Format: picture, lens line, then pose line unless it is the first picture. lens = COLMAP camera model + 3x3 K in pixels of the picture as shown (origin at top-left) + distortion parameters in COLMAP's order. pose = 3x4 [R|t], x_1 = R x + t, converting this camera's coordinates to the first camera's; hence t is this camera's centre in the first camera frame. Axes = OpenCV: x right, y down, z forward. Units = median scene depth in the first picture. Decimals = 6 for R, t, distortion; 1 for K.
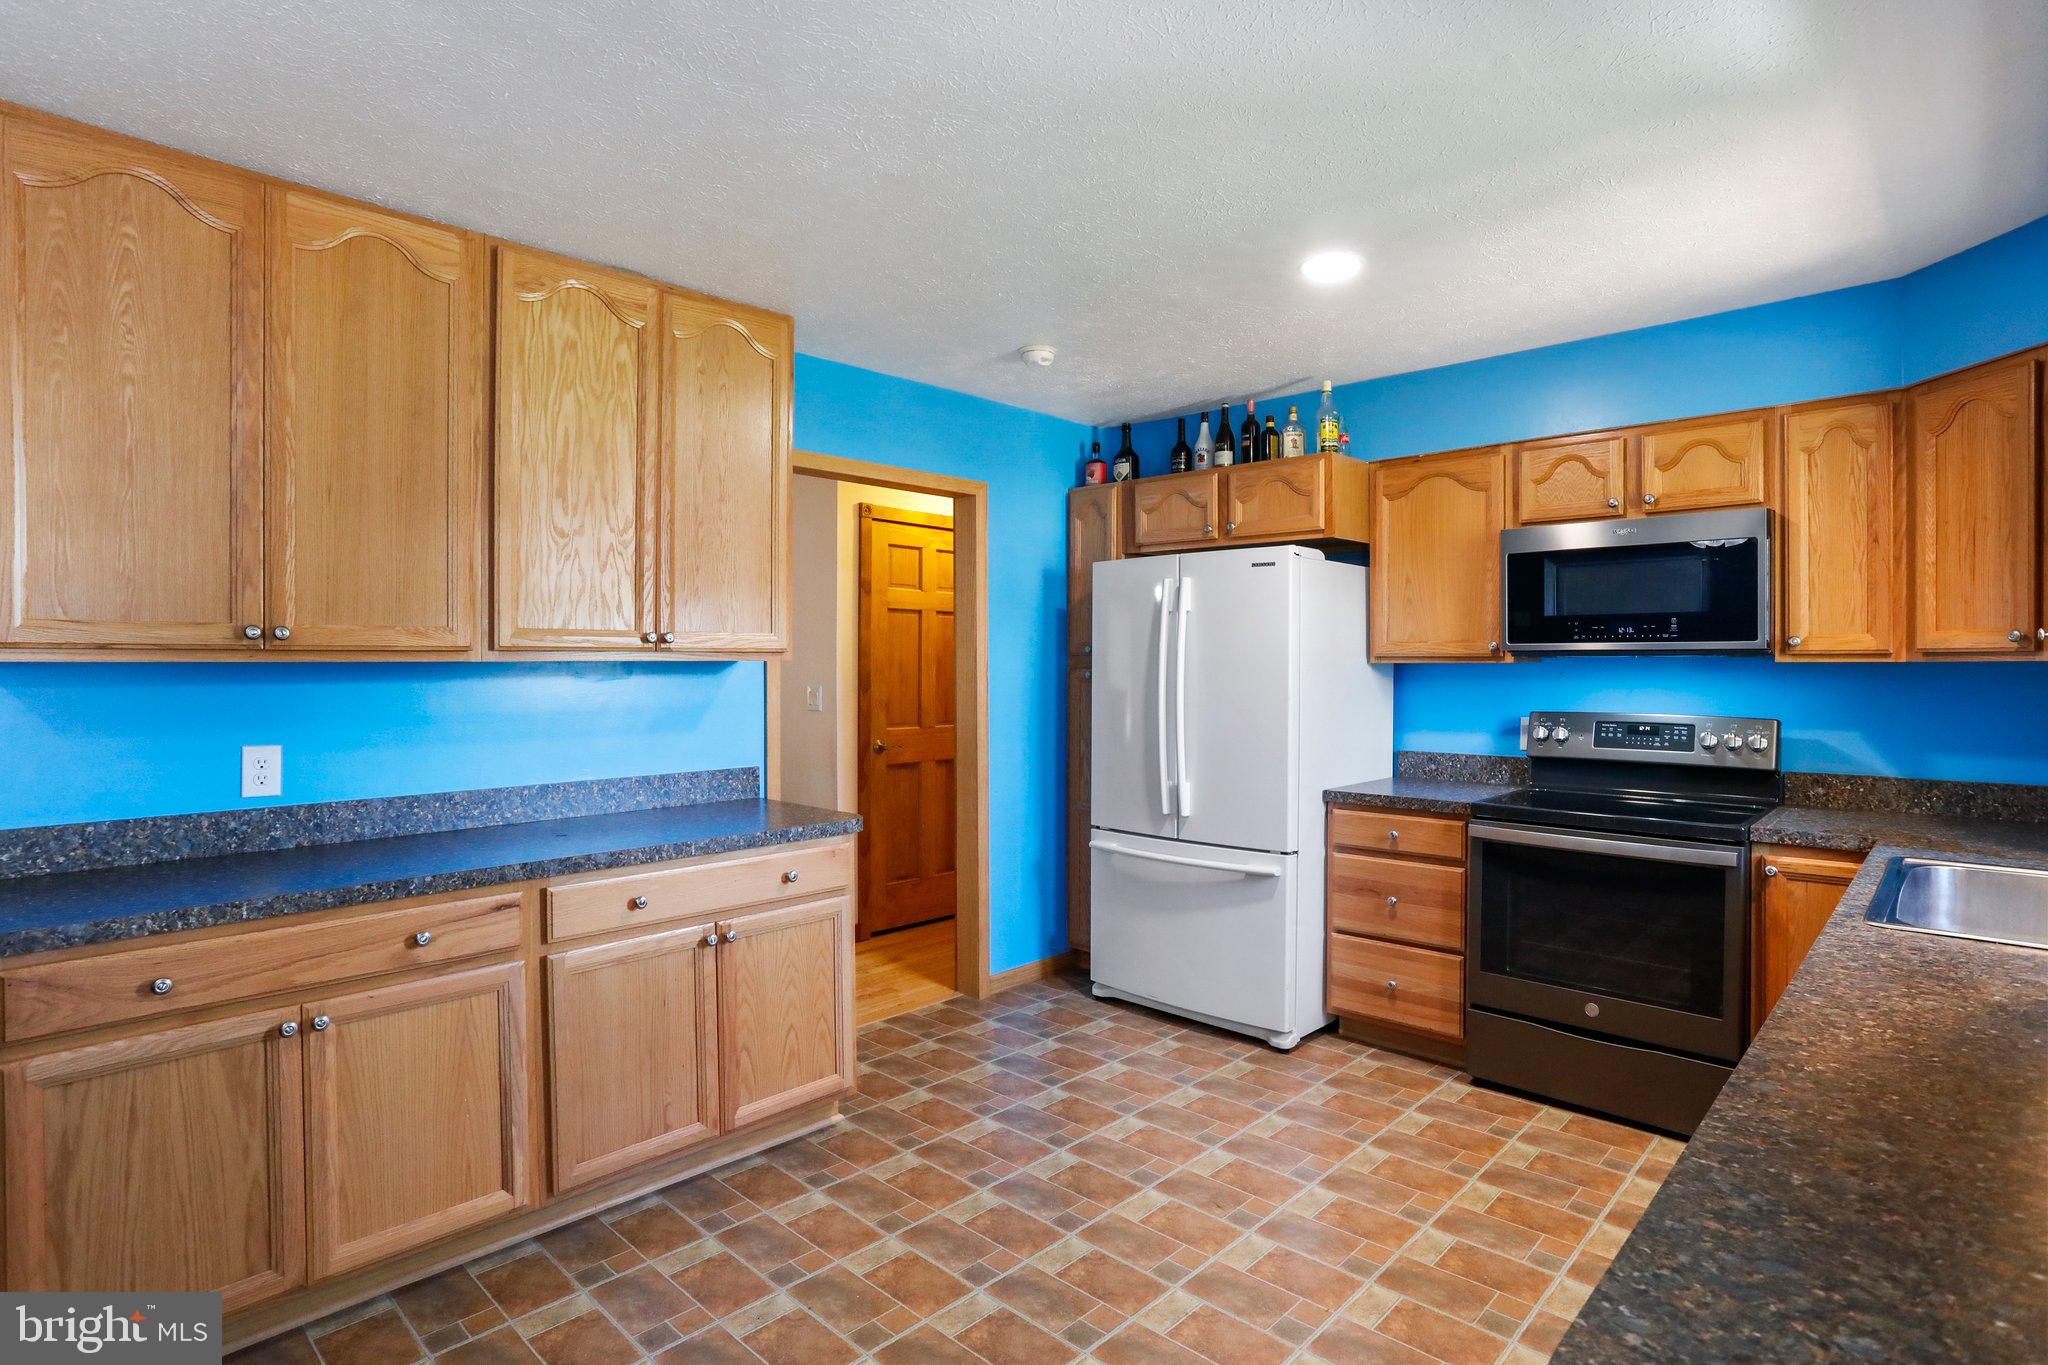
lens RADIAL K [[1043.6, 0, 1034.9], [0, 1043.6, 673.3], [0, 0, 1]] dist [-0.051650, 0.021217]
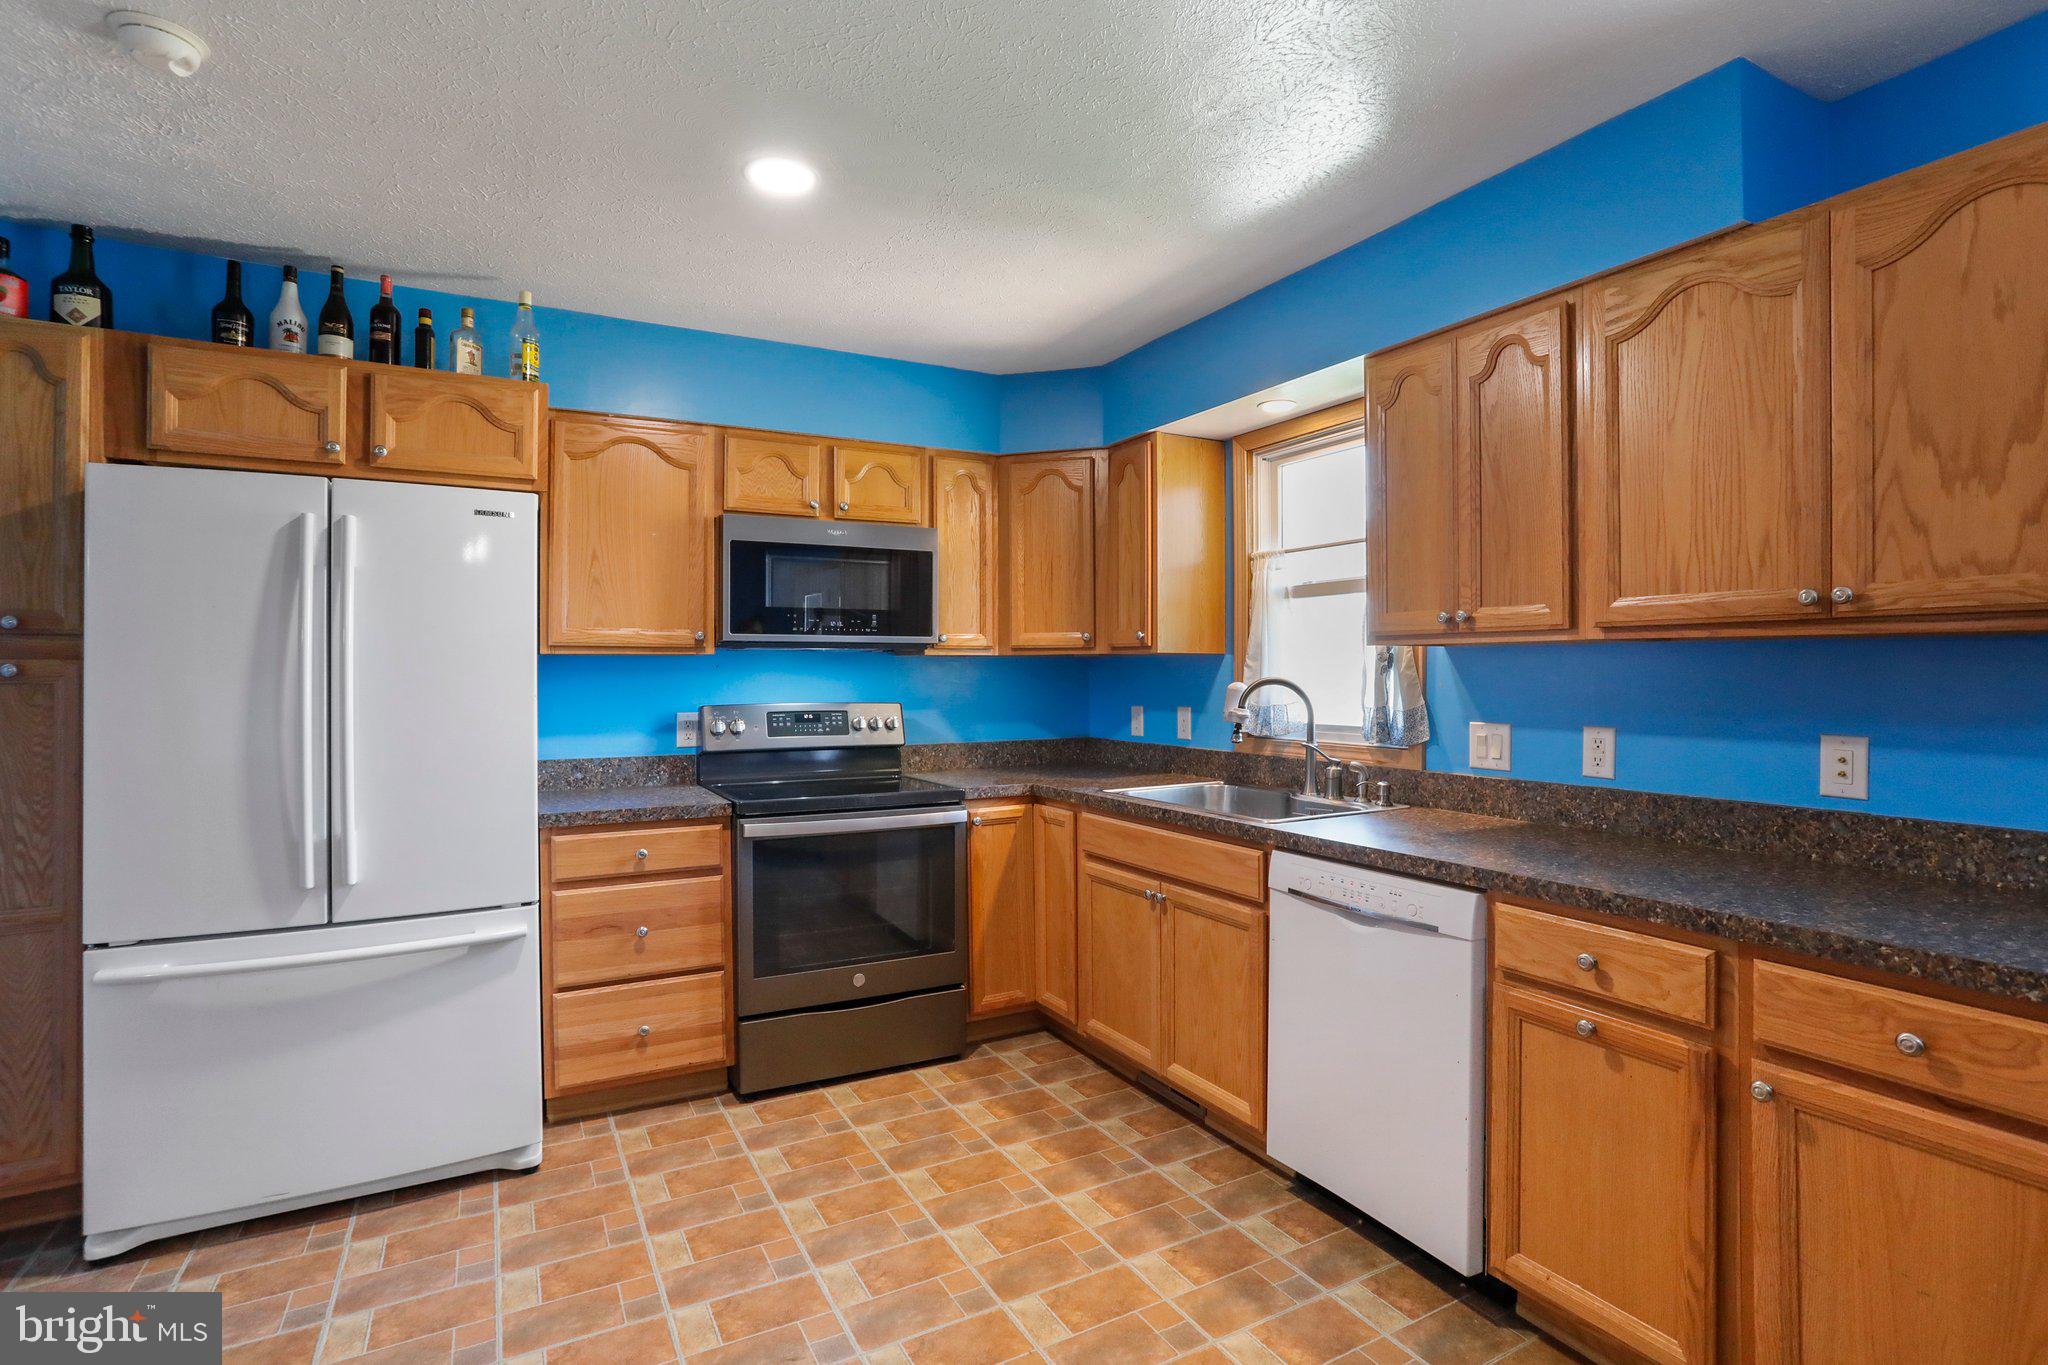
lens RADIAL K [[995.6, 0, 1034.0], [0, 995.6, 669.8], [0, 0, 1]] dist [-0.050886, 0.025513]
pose [[0.302871, 0.003227, 0.953026, -0.346822], [0.013957, 0.999872, -0.007821, 0.016582], [-0.952929, 0.015670, 0.302787, 0.468952]]
